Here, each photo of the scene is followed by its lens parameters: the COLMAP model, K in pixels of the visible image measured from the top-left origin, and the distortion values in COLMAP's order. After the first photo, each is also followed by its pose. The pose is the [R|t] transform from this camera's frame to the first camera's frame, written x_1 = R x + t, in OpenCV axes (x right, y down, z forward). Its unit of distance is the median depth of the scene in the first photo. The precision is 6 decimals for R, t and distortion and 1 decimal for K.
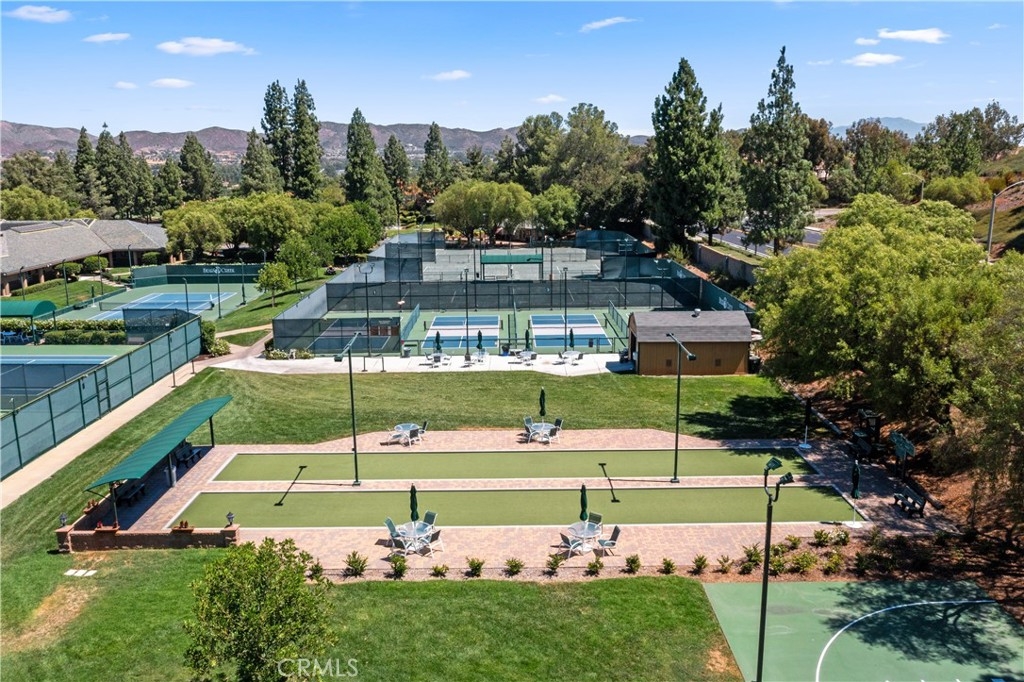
lens RADIAL K [[814.3, 0, 510.2], [0, 814.3, 345.2], [0, 0, 1]] dist [-0.017620, 0.019567]
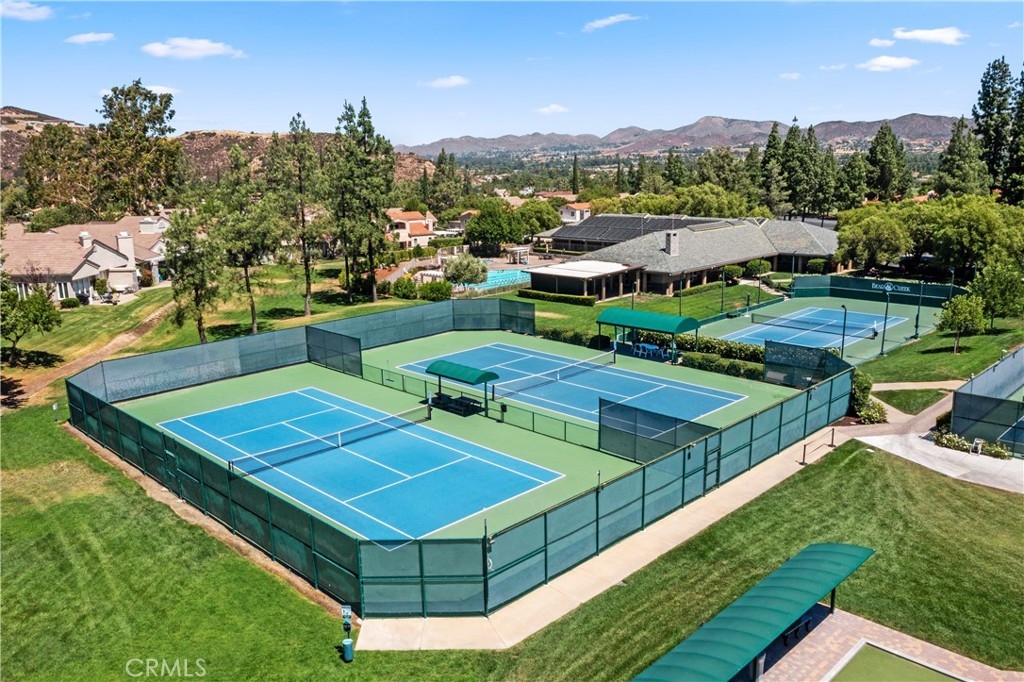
lens RADIAL K [[814.3, 0, 512.9], [0, 814.3, 335.2], [0, 0, 1]] dist [-0.017620, 0.019567]
pose [[0.708193, 0.139997, -0.691999, -0.046329], [-0.139218, 0.988590, 0.057524, -0.038022], [0.692157, 0.055600, 0.719603, 0.124556]]
